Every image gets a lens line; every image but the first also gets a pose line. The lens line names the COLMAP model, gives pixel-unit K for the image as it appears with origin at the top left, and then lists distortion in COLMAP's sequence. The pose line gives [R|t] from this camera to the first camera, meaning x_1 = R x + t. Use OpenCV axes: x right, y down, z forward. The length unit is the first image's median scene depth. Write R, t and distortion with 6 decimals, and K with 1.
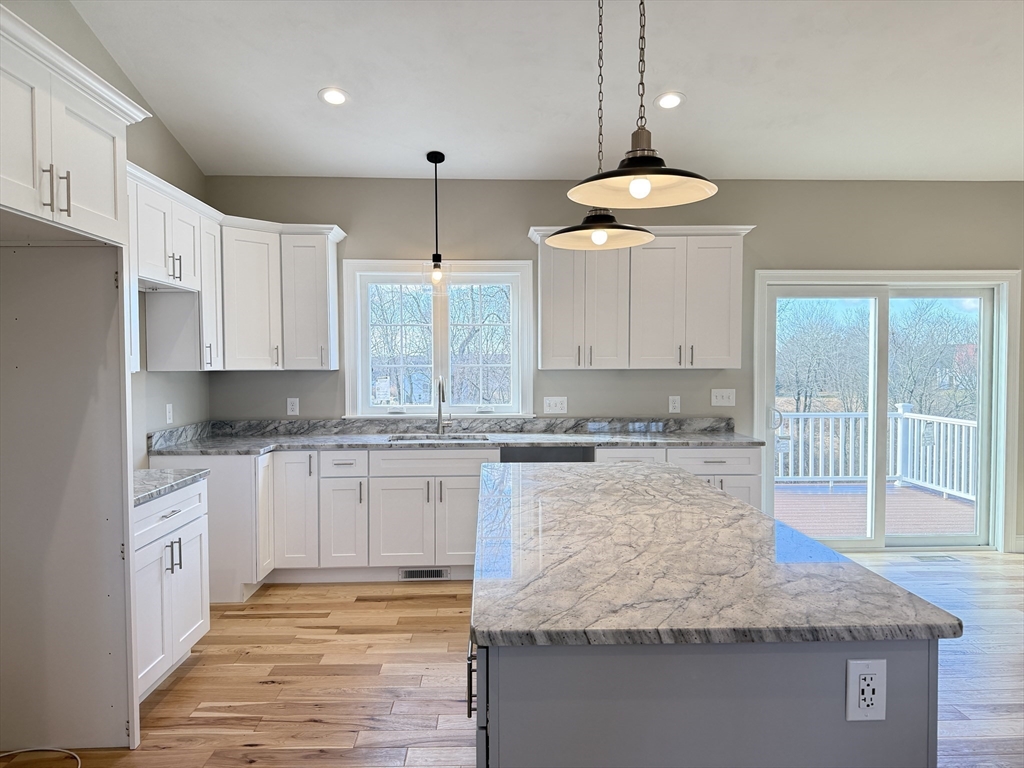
lens RADIAL K [[717.9, 0, 471.2], [0, 717.9, 381.0], [0, 0, 1]] dist [0.000193, -0.004394]
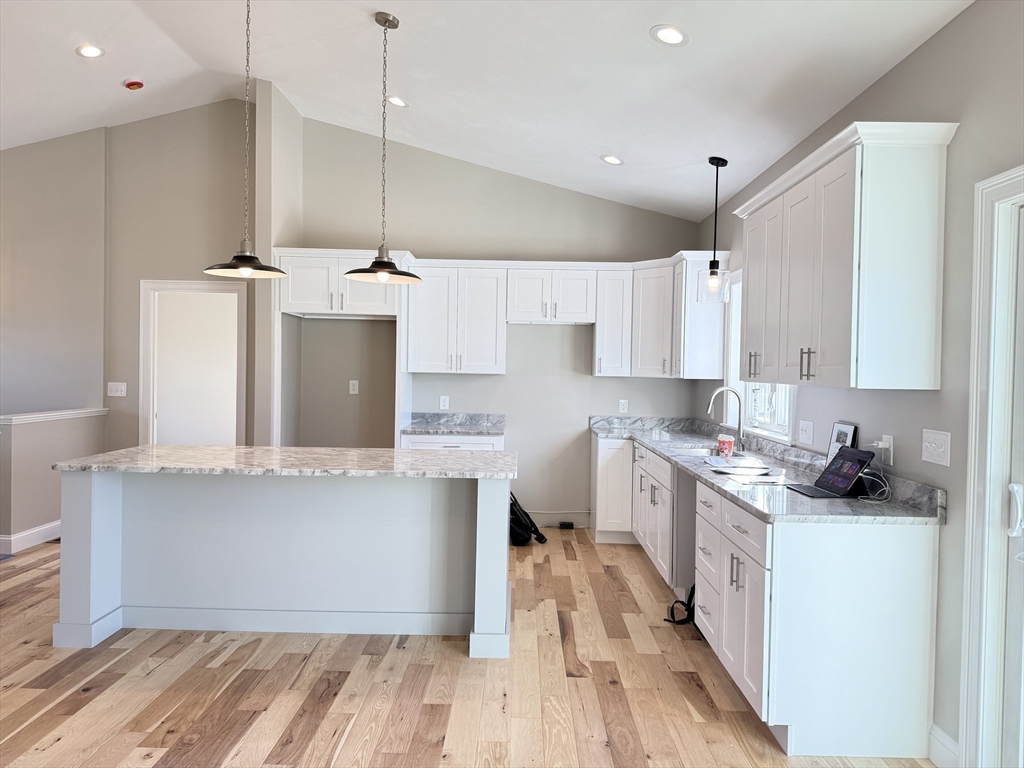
lens RADIAL K [[717.6, 0, 517.6], [0, 717.6, 386.3], [0, 0, 1]] dist [0.023528, -0.006608]
pose [[-0.029134, 0.024635, -0.999272, 1.047845], [-0.049616, 0.998428, 0.026061, -0.022182], [0.998343, 0.050339, -0.027866, 0.865116]]
